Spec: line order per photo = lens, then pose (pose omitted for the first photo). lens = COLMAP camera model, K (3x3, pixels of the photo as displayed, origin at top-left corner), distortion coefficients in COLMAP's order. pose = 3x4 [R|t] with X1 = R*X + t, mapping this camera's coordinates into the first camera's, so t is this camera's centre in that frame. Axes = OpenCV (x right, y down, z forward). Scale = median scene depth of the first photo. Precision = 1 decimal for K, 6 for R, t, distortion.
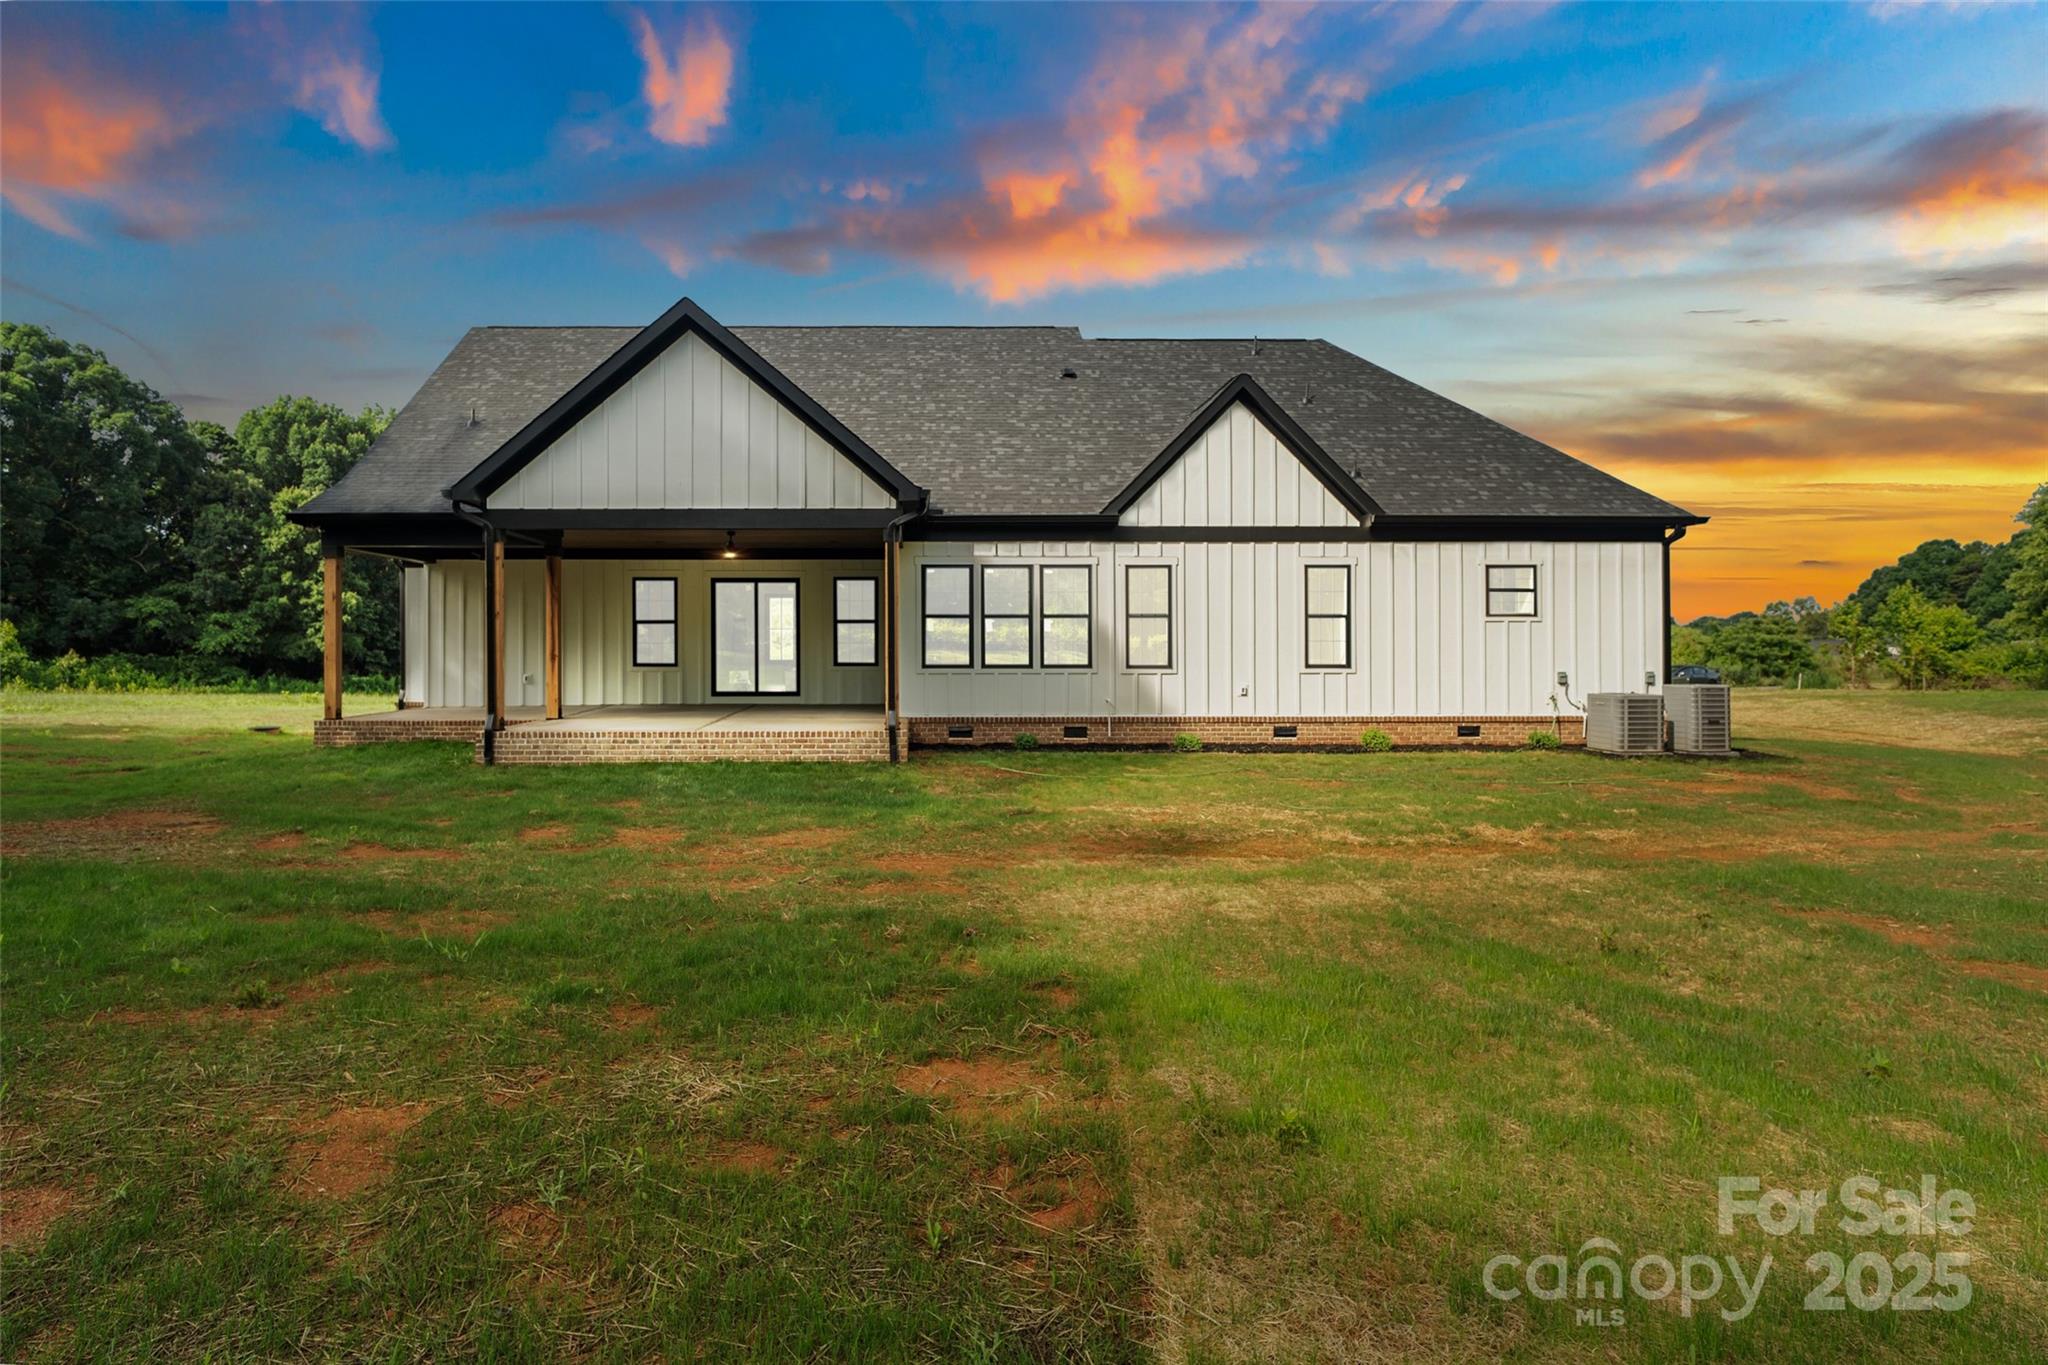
lens RADIAL K [[940.4, 0, 1024.9], [0, 940.4, 662.8], [0, 0, 1]] dist [-0.009879, -0.001445]
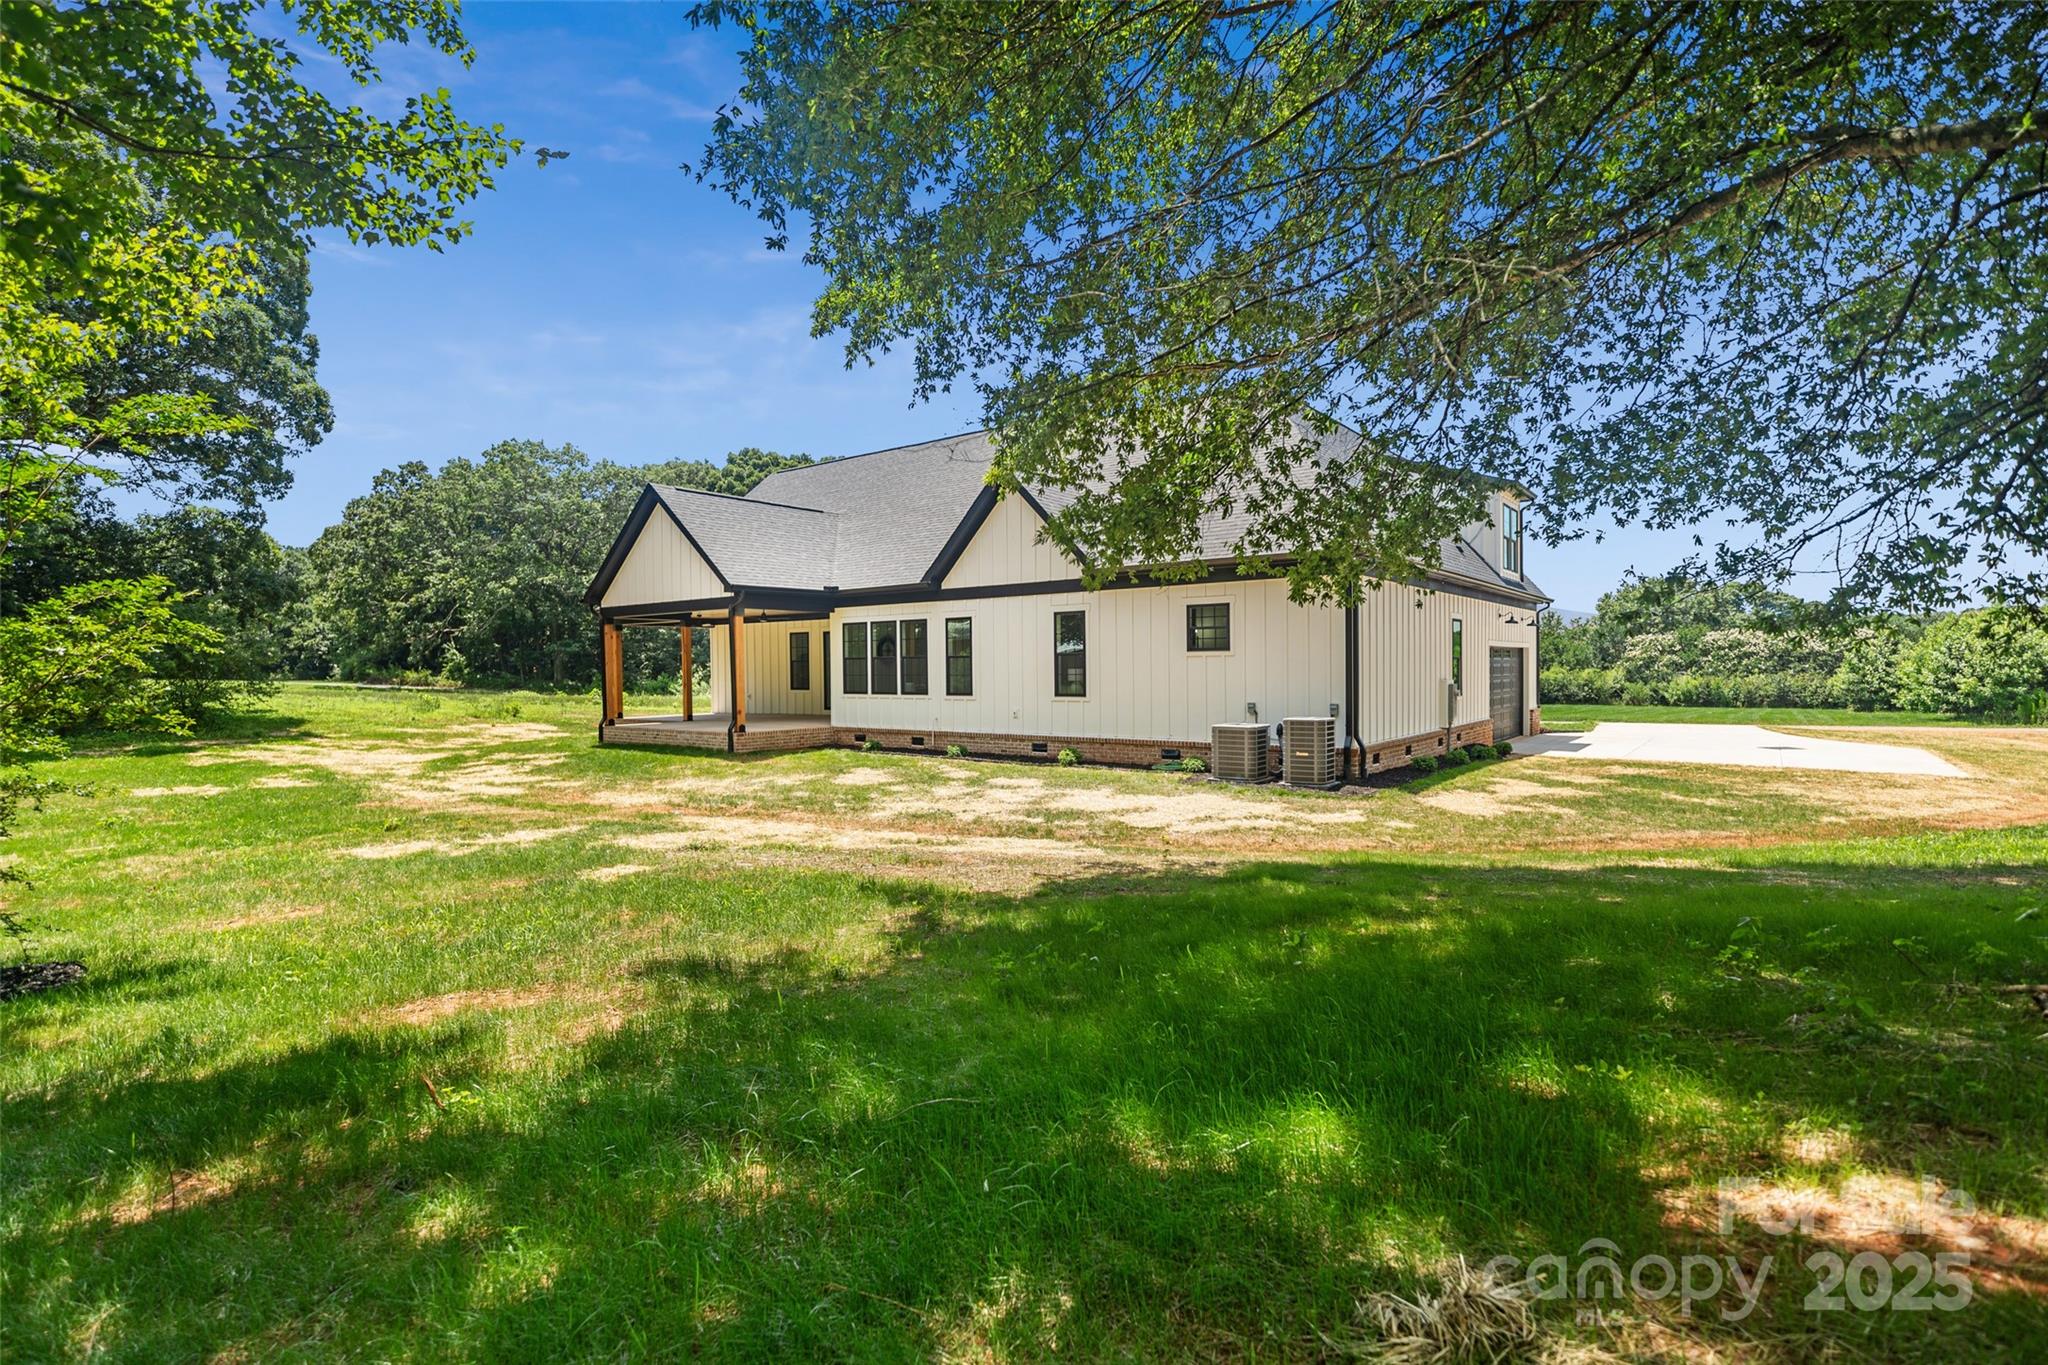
lens RADIAL K [[985.7, 0, 1026.6], [0, 985.7, 645.3], [0, 0, 1]] dist [-0.001175, -0.000290]
pose [[0.800035, -0.019599, -0.599633, 1.058354], [0.000296, 0.999479, -0.032273, -0.019375], [0.599954, 0.025642, 0.799624, -0.054335]]
